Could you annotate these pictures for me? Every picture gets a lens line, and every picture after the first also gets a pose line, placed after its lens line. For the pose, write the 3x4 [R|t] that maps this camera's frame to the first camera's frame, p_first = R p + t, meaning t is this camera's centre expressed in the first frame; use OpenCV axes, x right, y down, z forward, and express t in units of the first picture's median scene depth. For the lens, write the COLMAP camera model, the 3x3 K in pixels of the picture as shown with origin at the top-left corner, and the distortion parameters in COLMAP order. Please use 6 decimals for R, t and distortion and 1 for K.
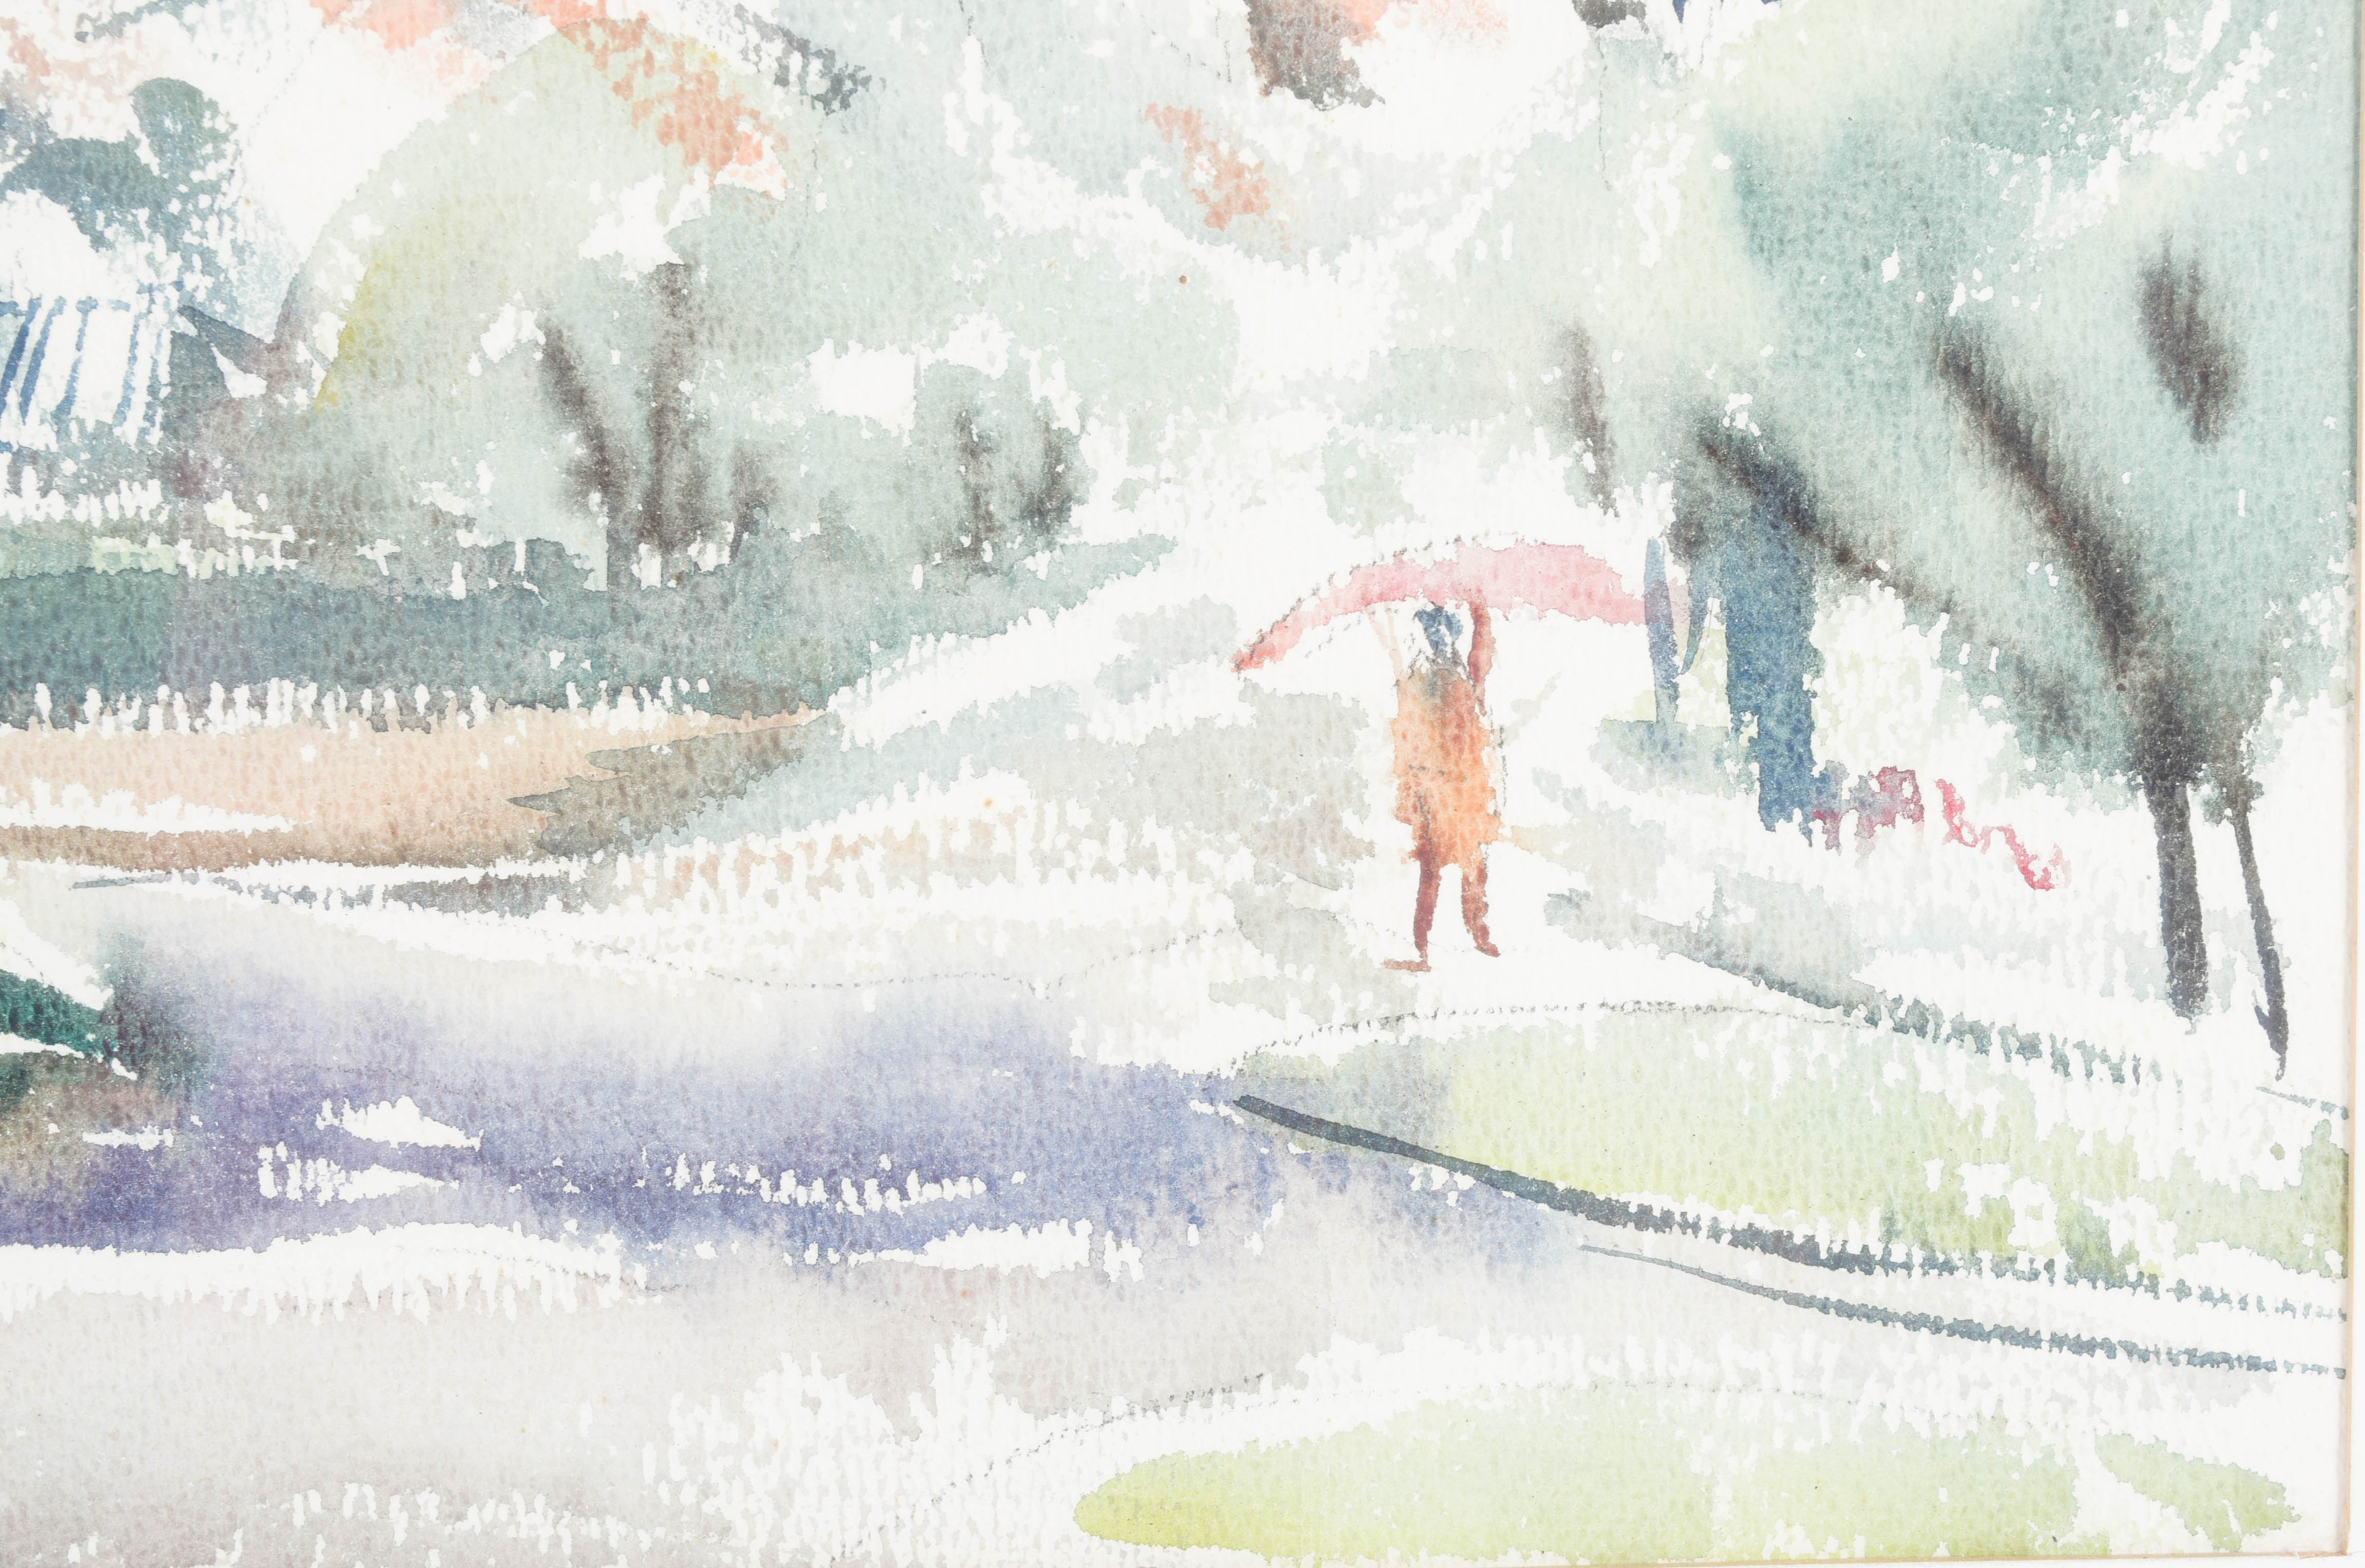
lens RADIAL K [[4002.5, 0, 1184.5], [0, 4002.5, 777.7], [0, 0, 1]] dist [-0.022200, 0.000000]
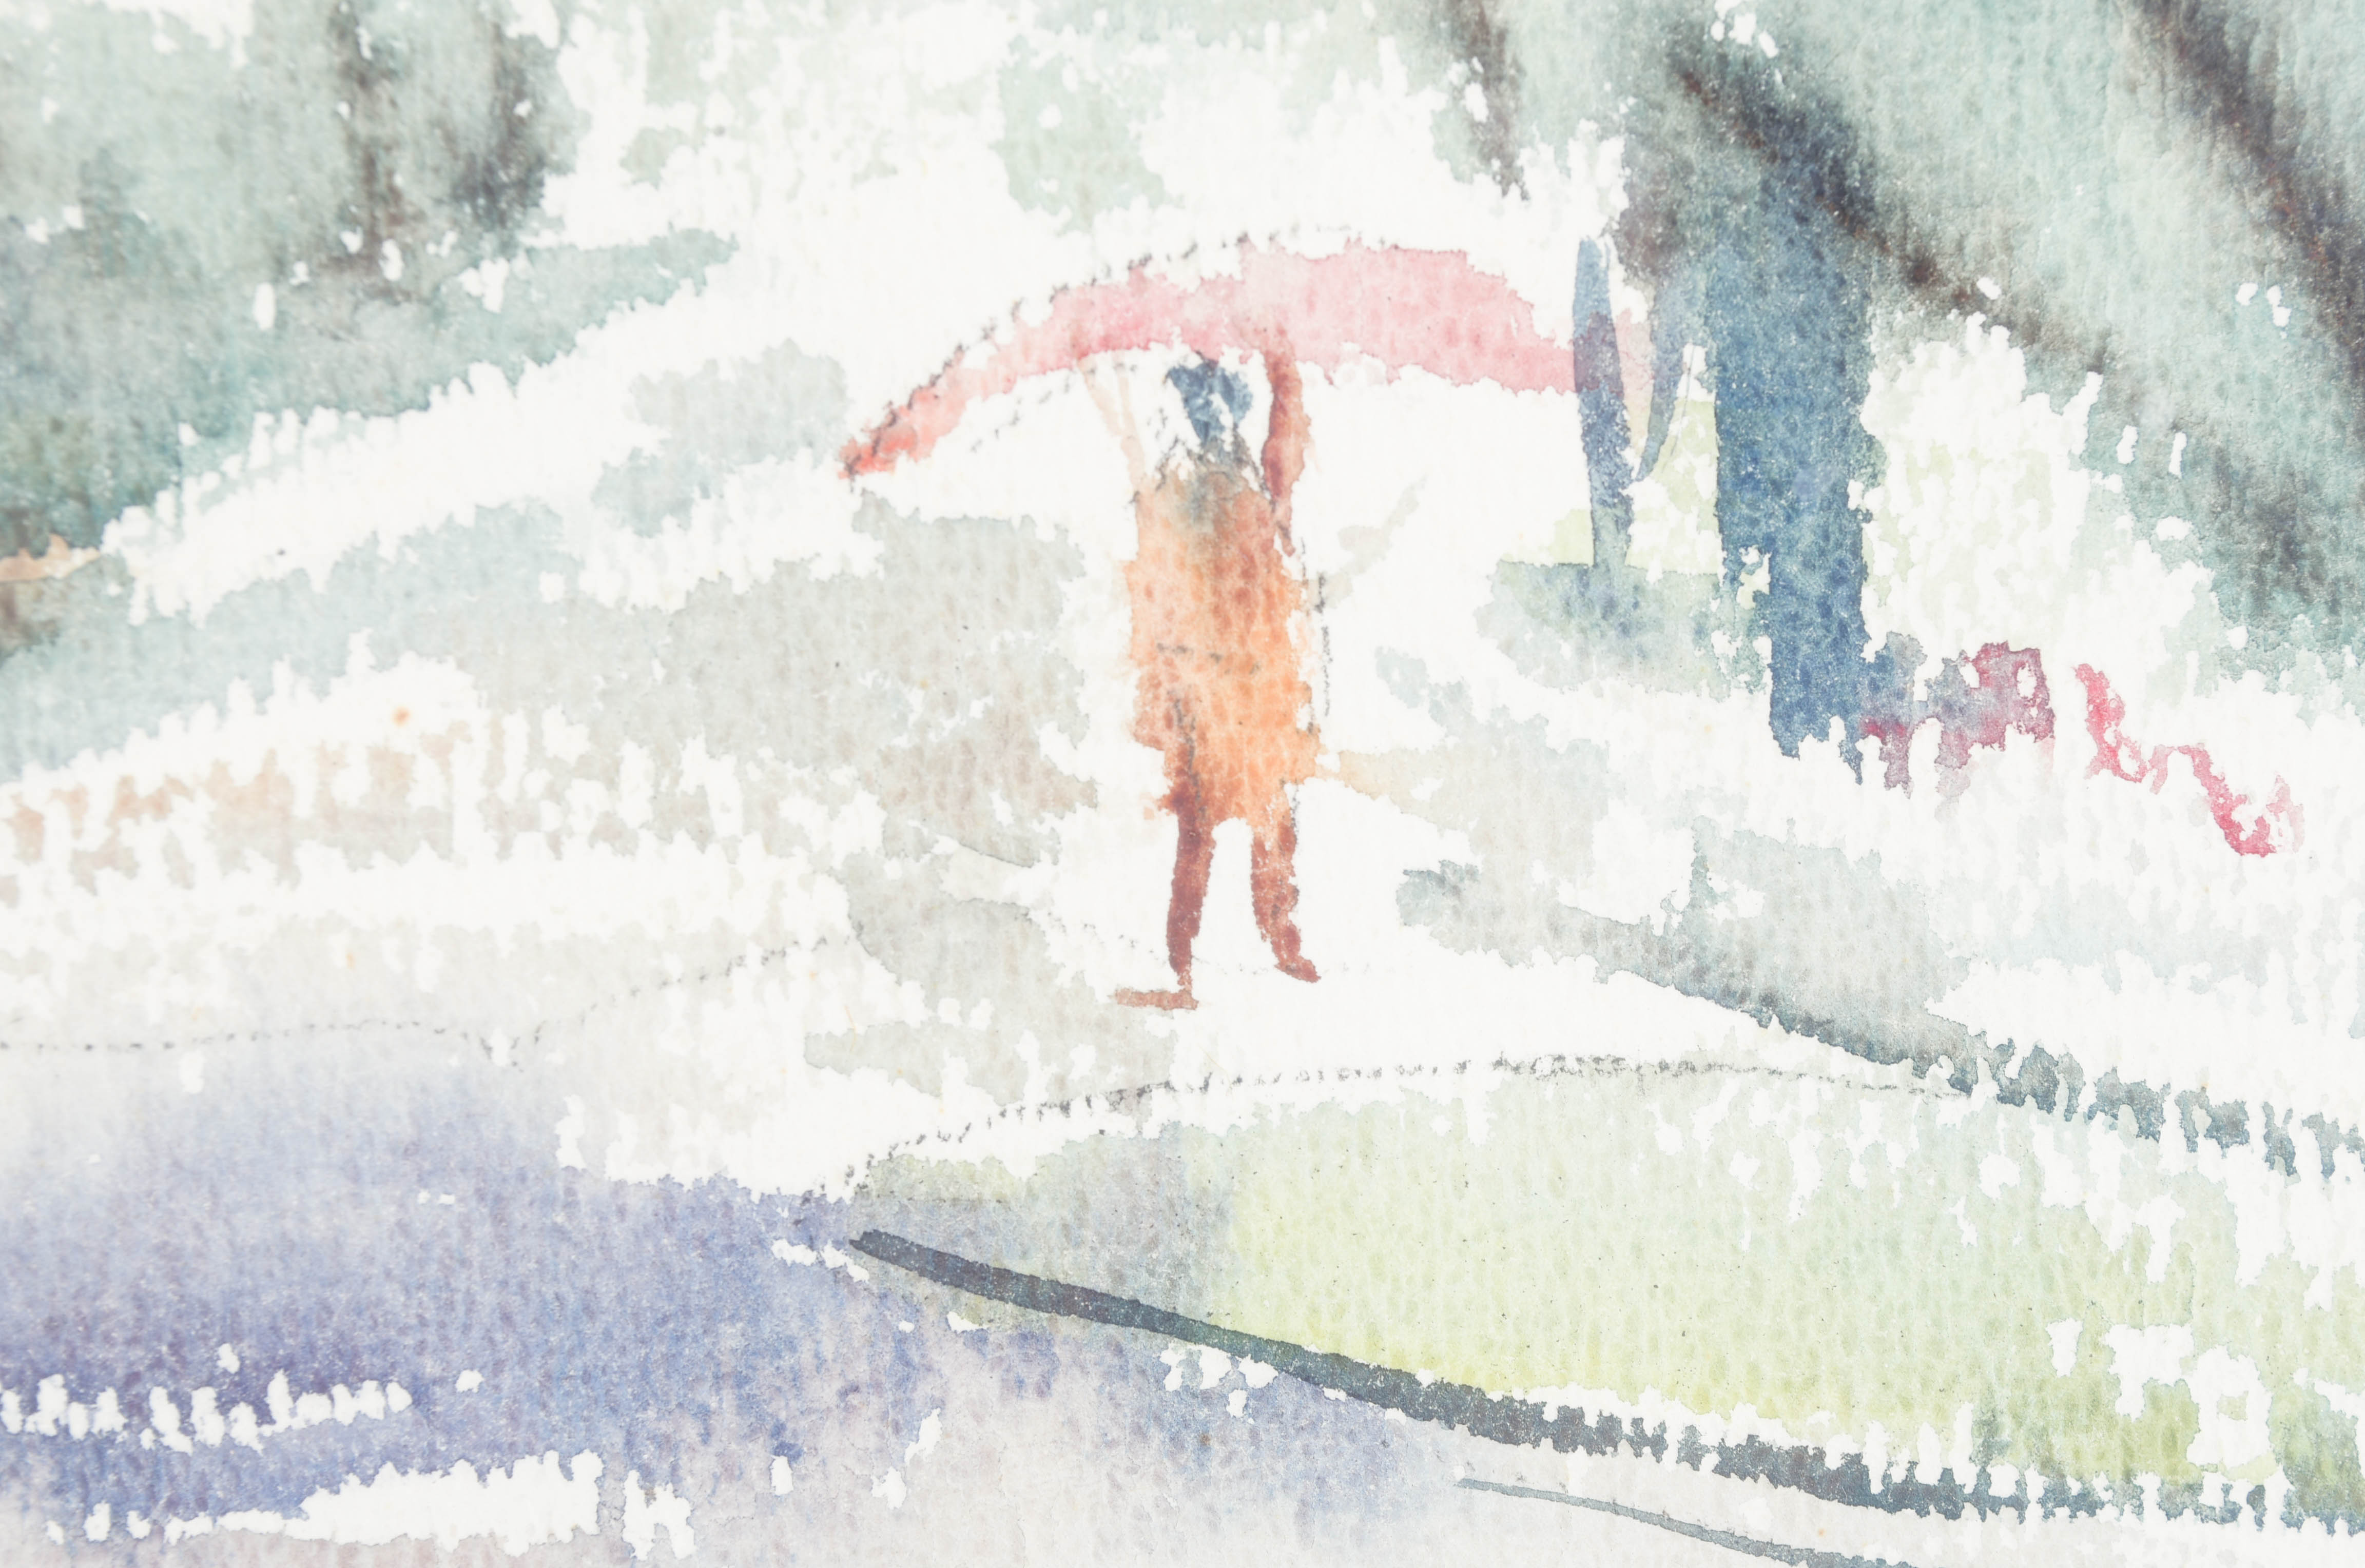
lens RADIAL K [[4002.5, 0, 1183.1], [0, 4002.5, 791.7], [0, 0, 1]] dist [-0.022200, 0.000000]
pose [[0.997619, -0.007438, 0.068560, 0.020978], [0.005090, 0.999397, 0.034348, -0.001705], [-0.068774, -0.033918, 0.997056, 0.438604]]
